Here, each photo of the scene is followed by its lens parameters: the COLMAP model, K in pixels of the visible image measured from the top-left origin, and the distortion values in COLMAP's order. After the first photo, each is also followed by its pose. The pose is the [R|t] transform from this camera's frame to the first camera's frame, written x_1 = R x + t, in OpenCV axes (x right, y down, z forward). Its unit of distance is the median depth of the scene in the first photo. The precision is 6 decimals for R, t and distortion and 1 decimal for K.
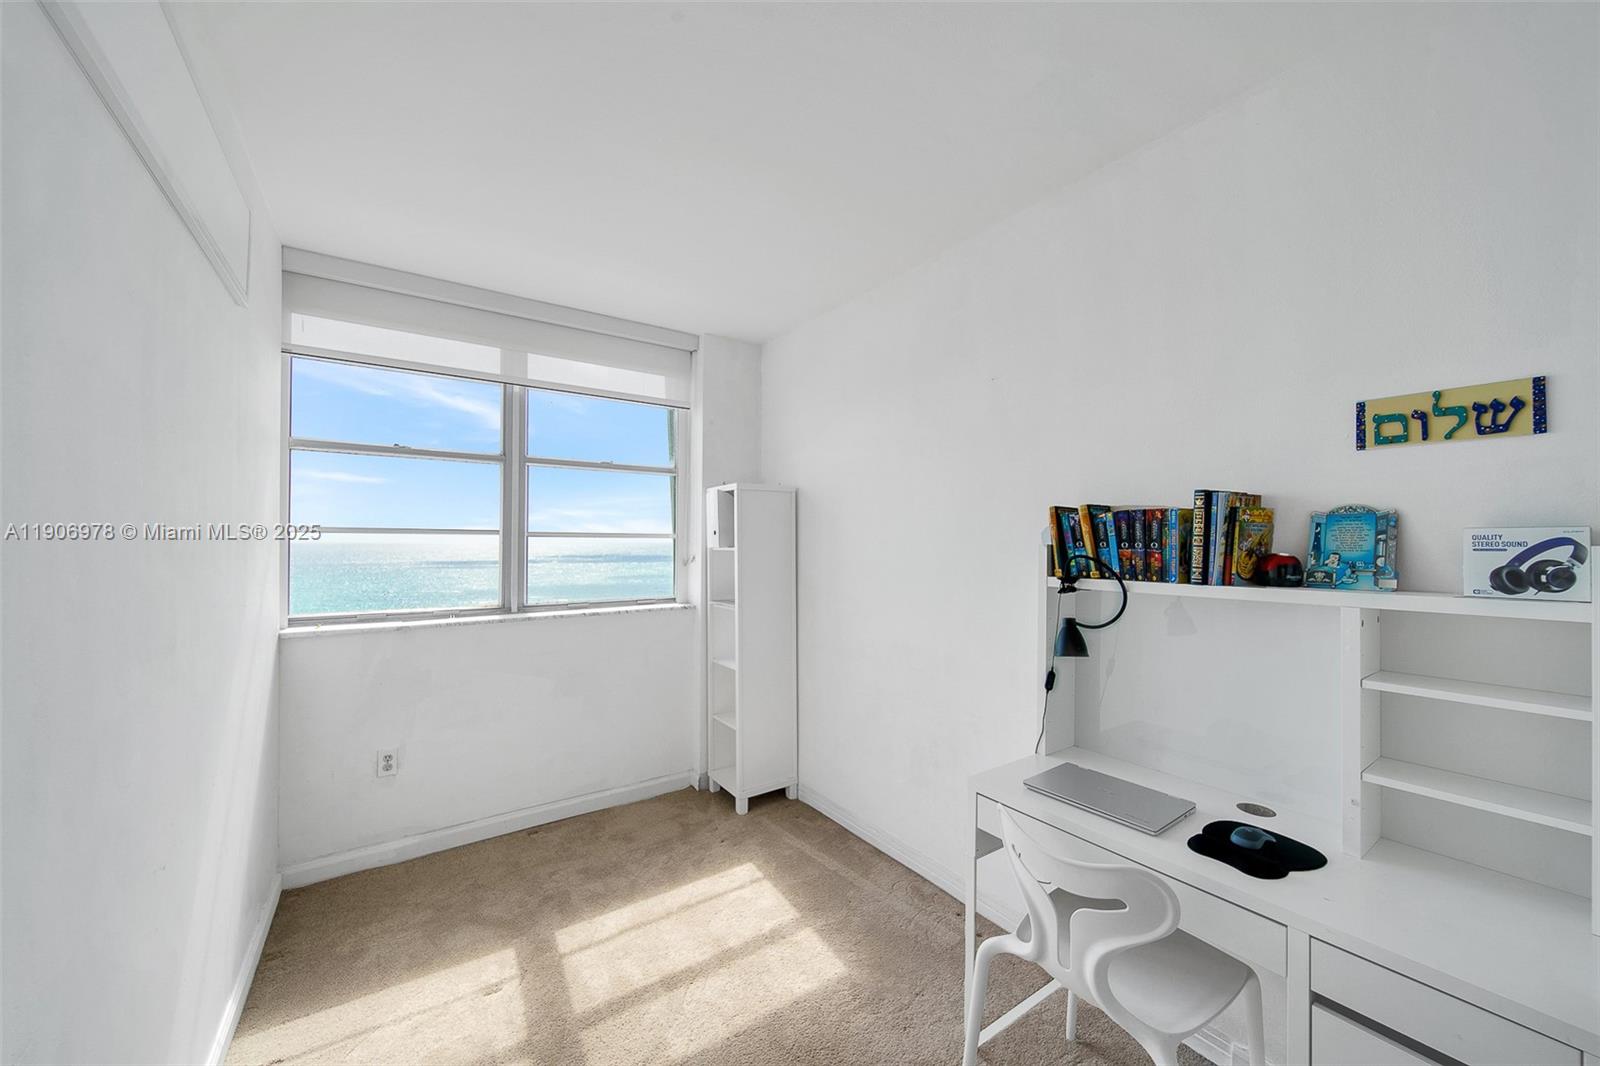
lens RADIAL K [[574.5, 0, 797.6], [0, 574.5, 537.9], [0, 0, 1]] dist [-0.000760, -0.000202]
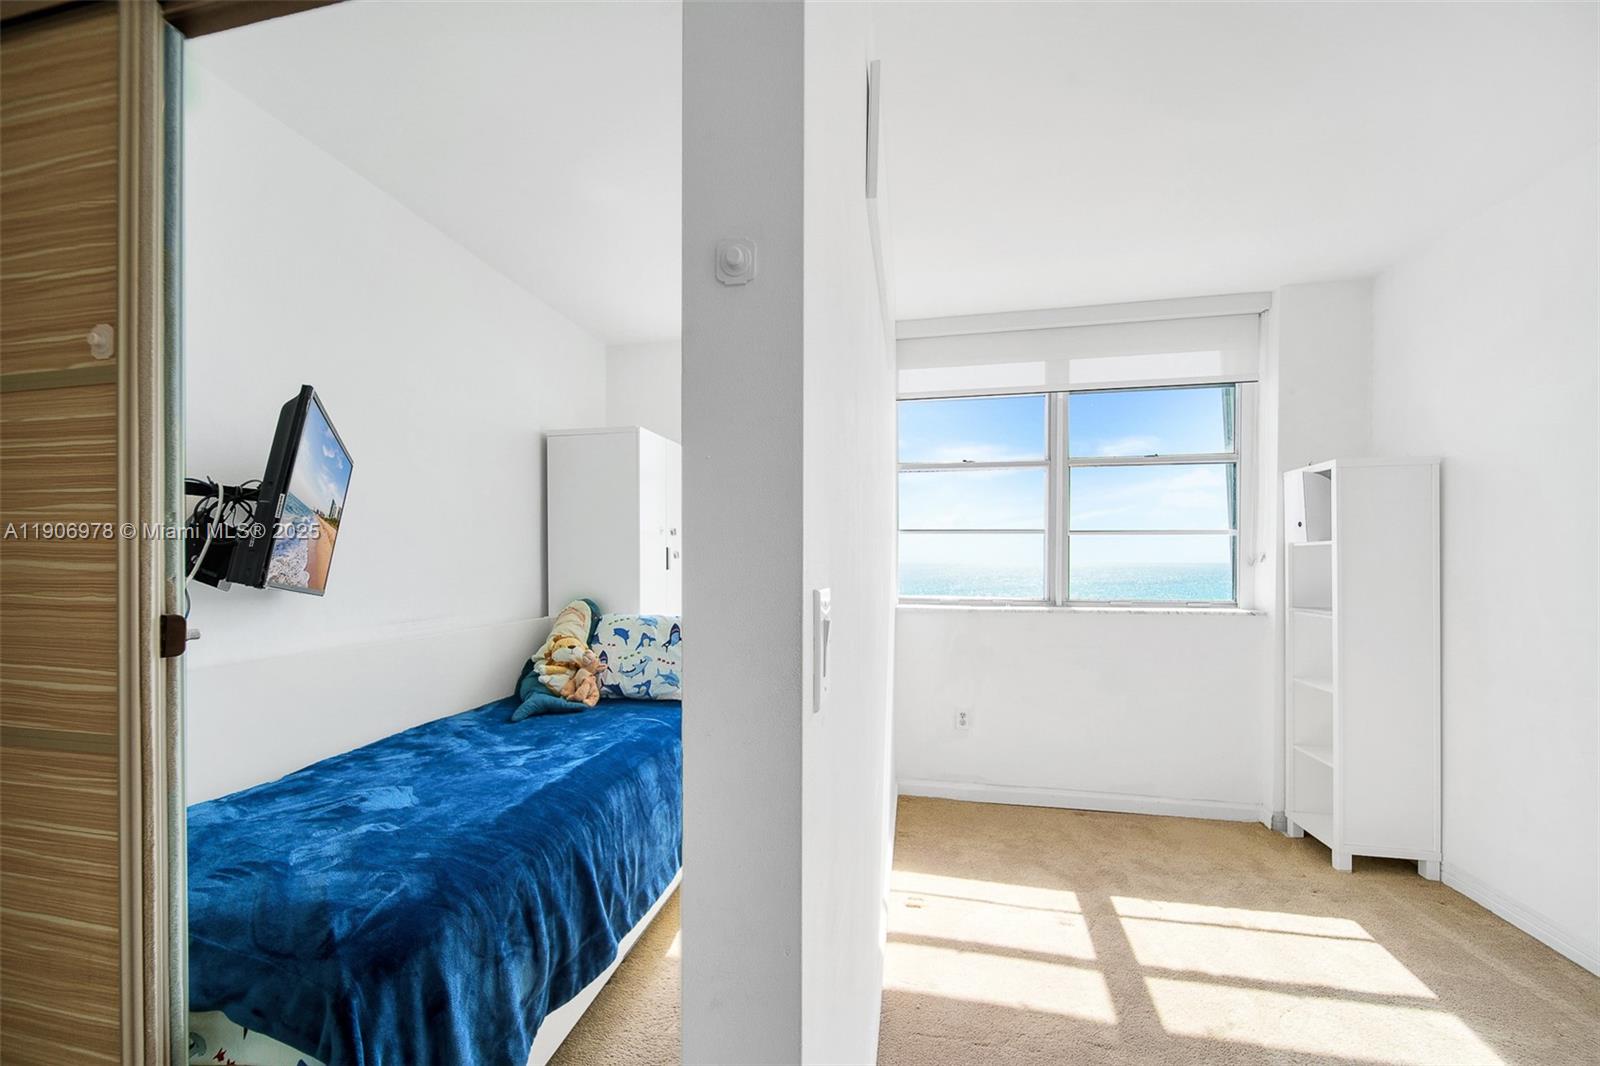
lens RADIAL K [[600.2, 0, 799.0], [0, 600.2, 563.3], [0, 0, 1]] dist [-0.004129, -0.000383]
pose [[0.699465, 0.002203, -0.714663, -0.033419], [0.007643, 0.999915, 0.010563, 0.035206], [0.714626, -0.012851, 0.699389, -0.126825]]
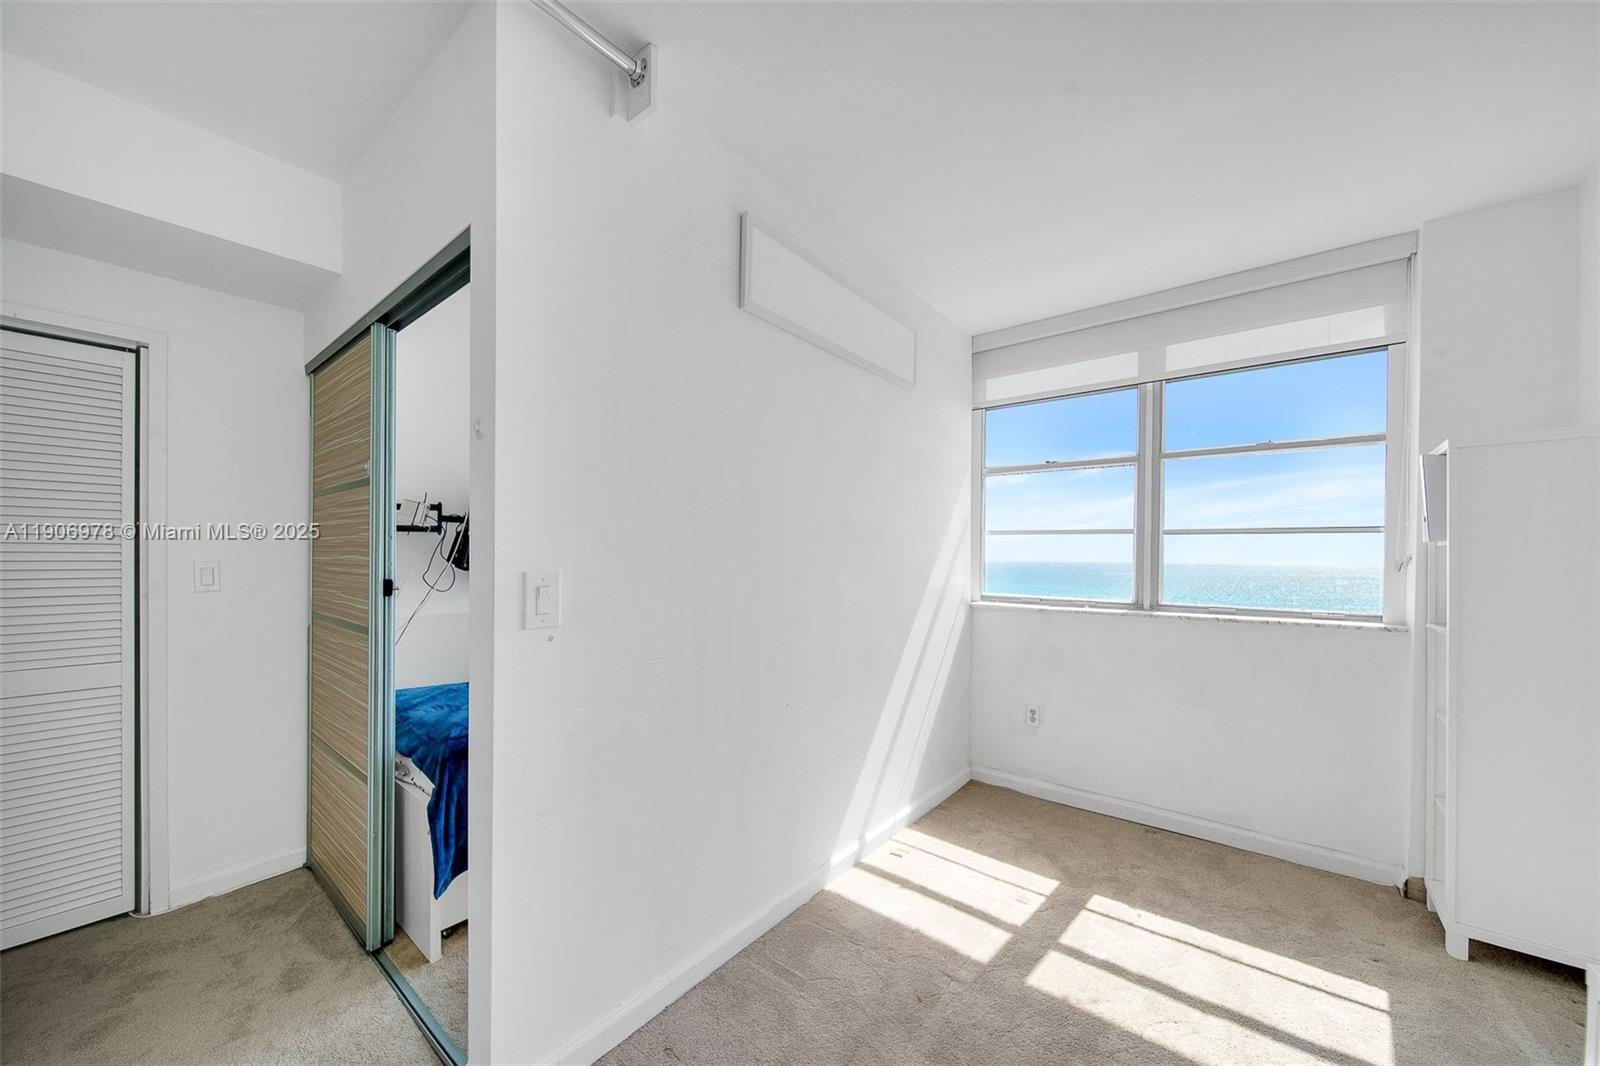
lens RADIAL K [[600.2, 0, 798.6], [0, 600.2, 560.9], [0, 0, 1]] dist [-0.004129, -0.000383]
pose [[0.282853, 0.008411, -0.959126, 0.342031], [0.000343, 0.999961, 0.008870, 0.034189], [0.959163, -0.002838, 0.282839, 0.116662]]
